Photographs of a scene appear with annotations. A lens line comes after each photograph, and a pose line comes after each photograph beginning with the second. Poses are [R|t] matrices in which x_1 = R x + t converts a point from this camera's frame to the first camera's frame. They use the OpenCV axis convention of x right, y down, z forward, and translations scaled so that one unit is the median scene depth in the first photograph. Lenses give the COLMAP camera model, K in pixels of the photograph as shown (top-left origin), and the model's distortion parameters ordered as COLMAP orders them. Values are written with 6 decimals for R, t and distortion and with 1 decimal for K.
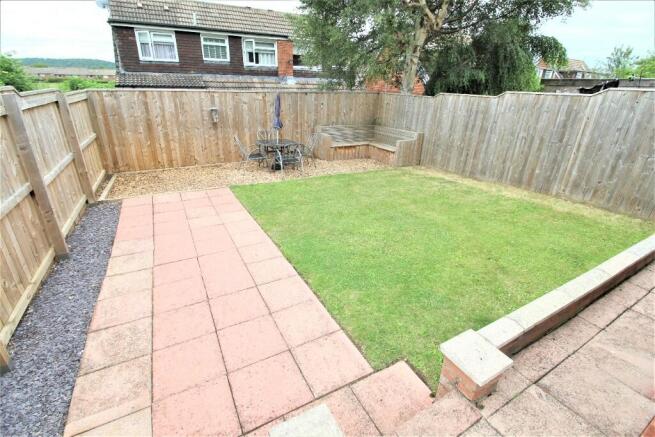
lens RADIAL K [[308.7, 0, 327.4], [0, 308.7, 216.9], [0, 0, 1]] dist [-0.001932, -0.010389]
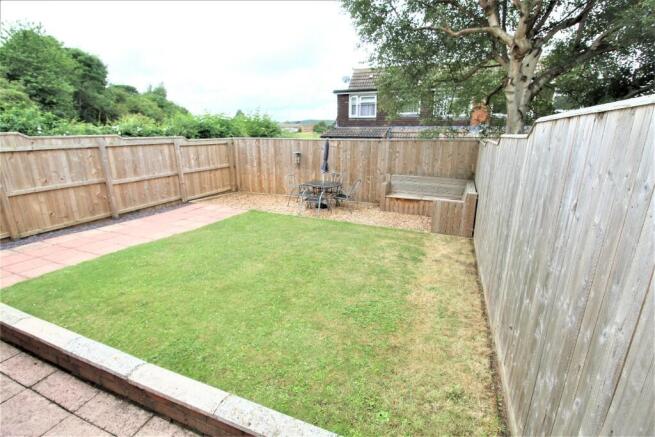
lens RADIAL K [[308.7, 0, 329.6], [0, 308.7, 217.2], [0, 0, 1]] dist [-0.001932, -0.010389]
pose [[0.622539, 0.183268, -0.760827, 0.696138], [-0.297107, 0.954754, -0.013124, -0.120946], [0.723998, 0.234218, 0.648822, 0.340045]]
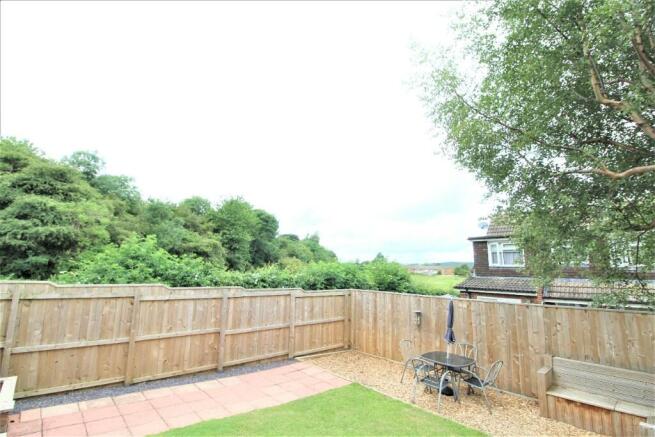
lens RADIAL K [[308.7, 0, 330.5], [0, 308.7, 214.1], [0, 0, 1]] dist [-0.001932, -0.010389]
pose [[0.239607, -0.196551, -0.950766, 0.622172], [-0.402150, 0.871239, -0.281458, -0.219248], [0.883665, 0.449790, 0.129712, 0.439838]]
